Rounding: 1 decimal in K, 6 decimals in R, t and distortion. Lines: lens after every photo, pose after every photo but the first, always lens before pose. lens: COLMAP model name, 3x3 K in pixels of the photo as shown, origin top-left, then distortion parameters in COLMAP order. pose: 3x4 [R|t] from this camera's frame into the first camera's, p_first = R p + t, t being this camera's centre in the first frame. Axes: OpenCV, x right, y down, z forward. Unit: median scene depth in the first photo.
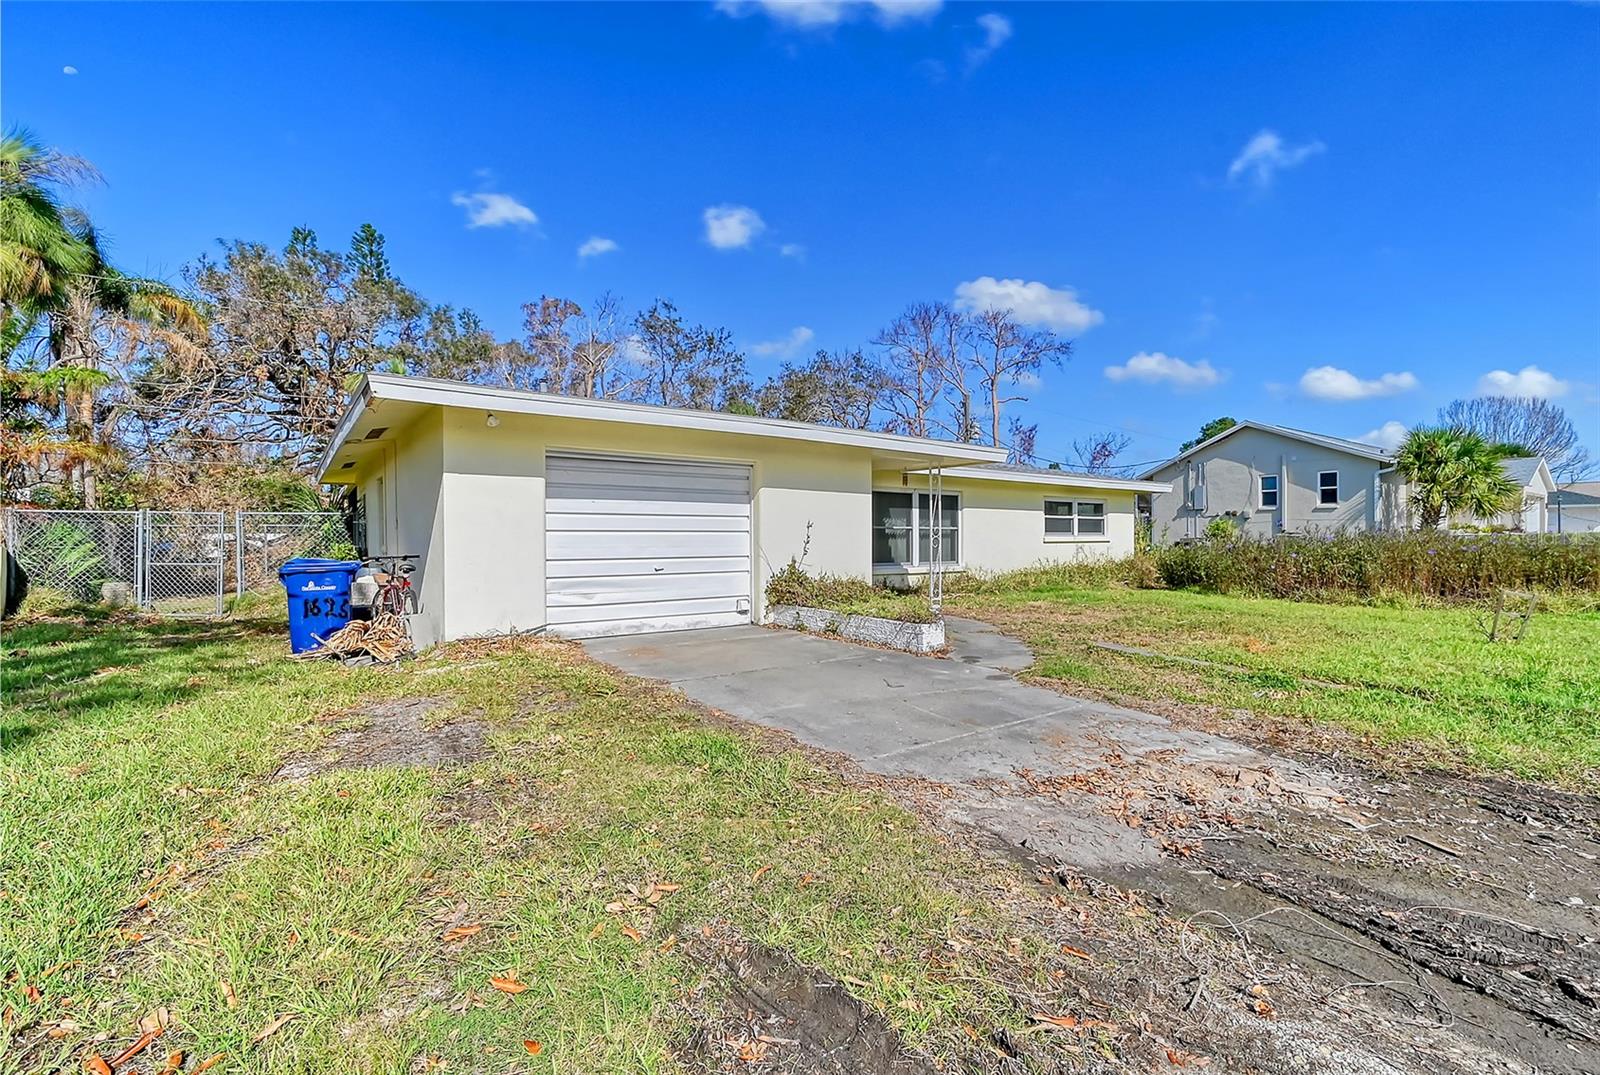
lens RADIAL K [[719.0, 0, 800.0], [0, 719.0, 537.5], [0, 0, 1]] dist [-0.001259, -0.000187]
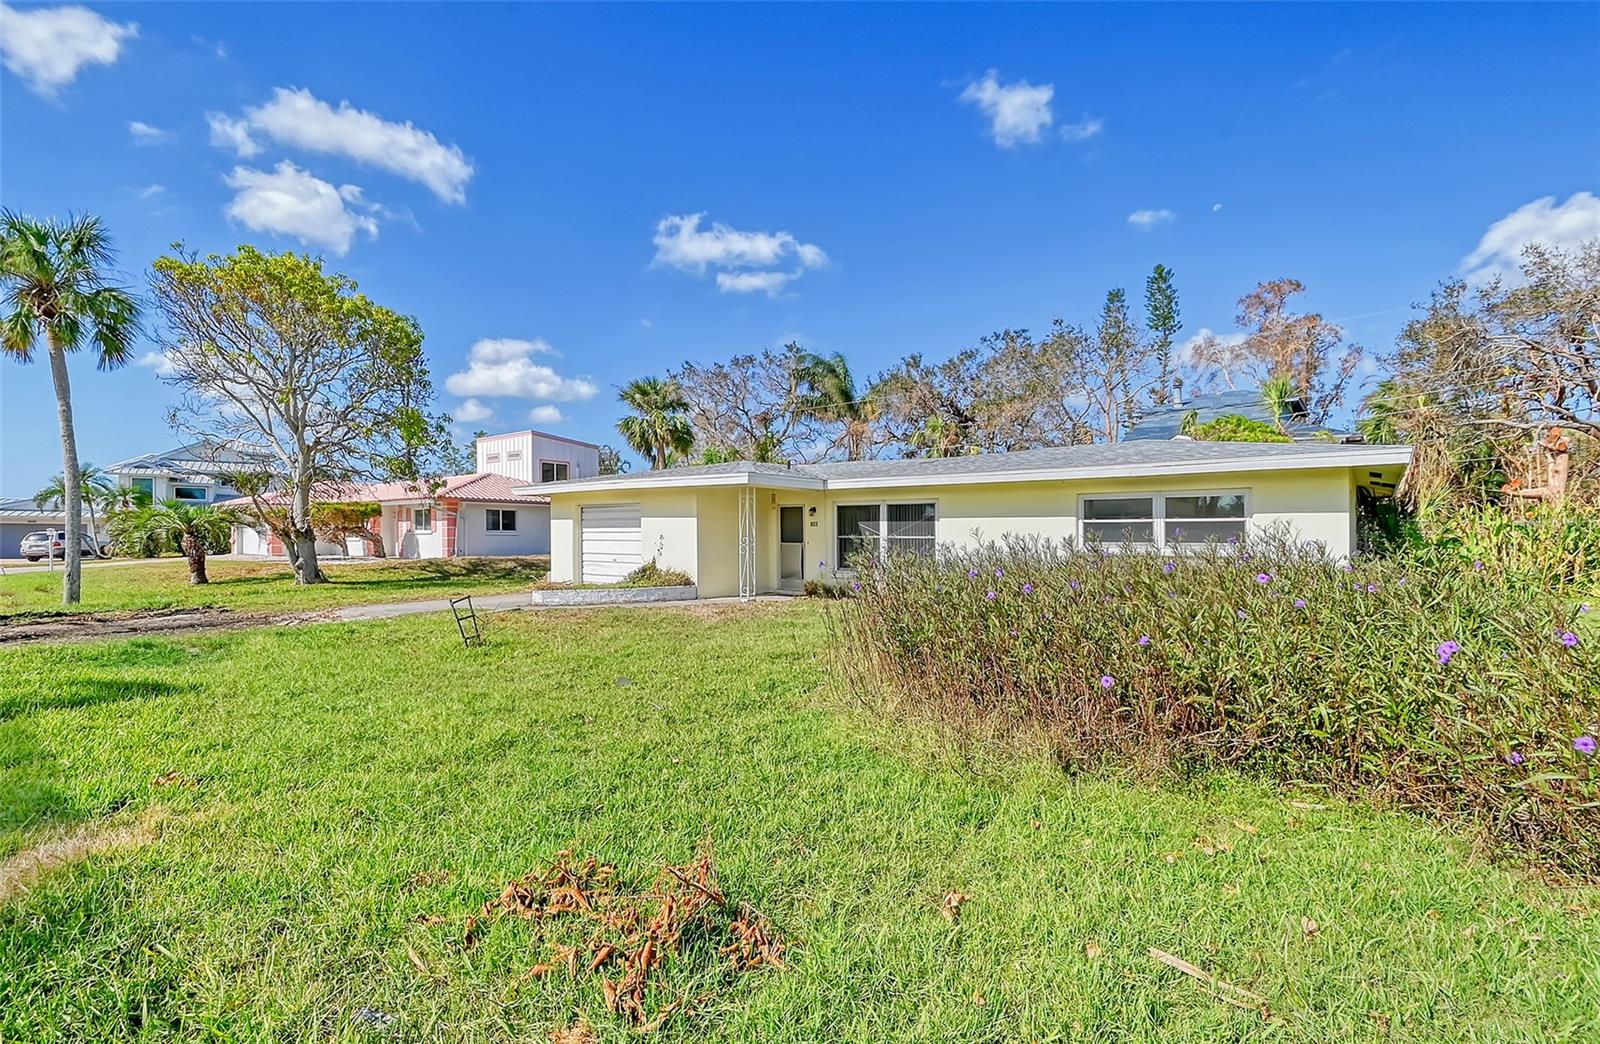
lens RADIAL K [[718.5, 0, 800.0], [0, 718.5, 522.0], [0, 0, 1]] dist [-0.000637, -0.000126]
pose [[0.297249, -0.025084, -0.954470, 1.164448], [-0.004772, 0.999603, -0.027756, -0.006230], [0.954788, 0.012805, 0.297011, 0.553707]]
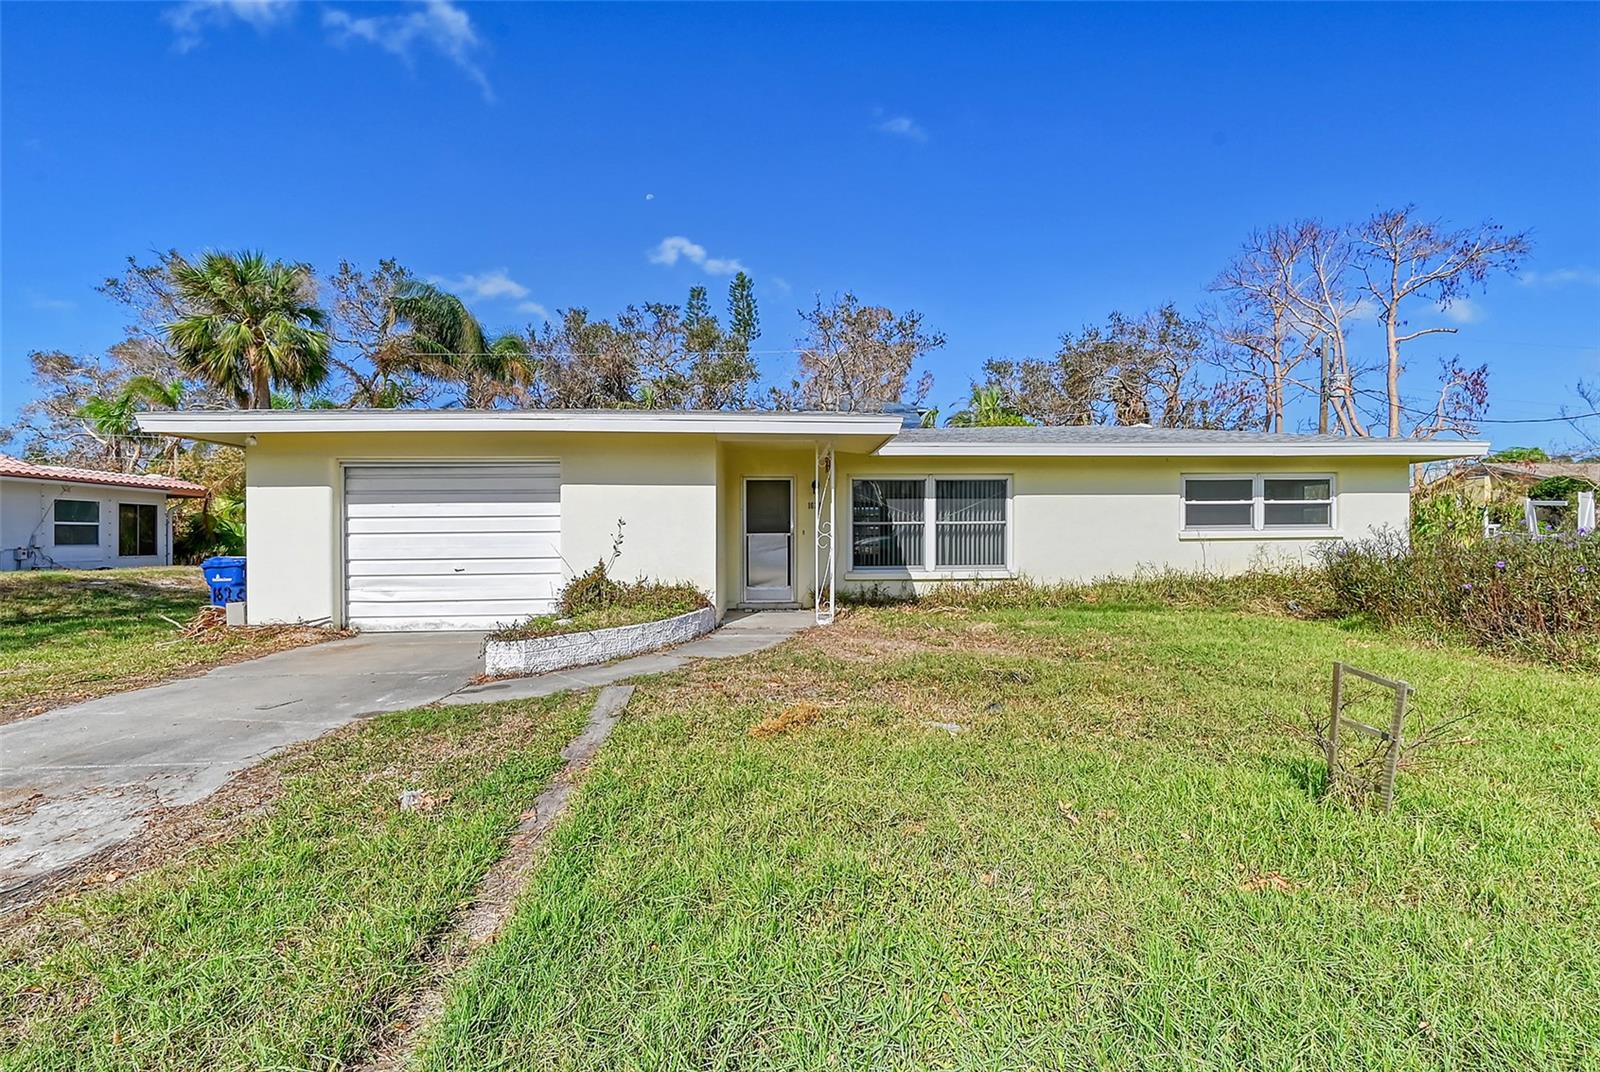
lens RADIAL K [[710.4, 0, 800.0], [0, 710.4, 536.0], [0, 0, 1]] dist [0.003451, 0.000295]
pose [[0.839298, -0.006591, -0.543631, 0.470505], [0.008383, 0.999965, 0.000819, -0.000488], [0.543607, -0.005245, 0.839324, 0.253644]]
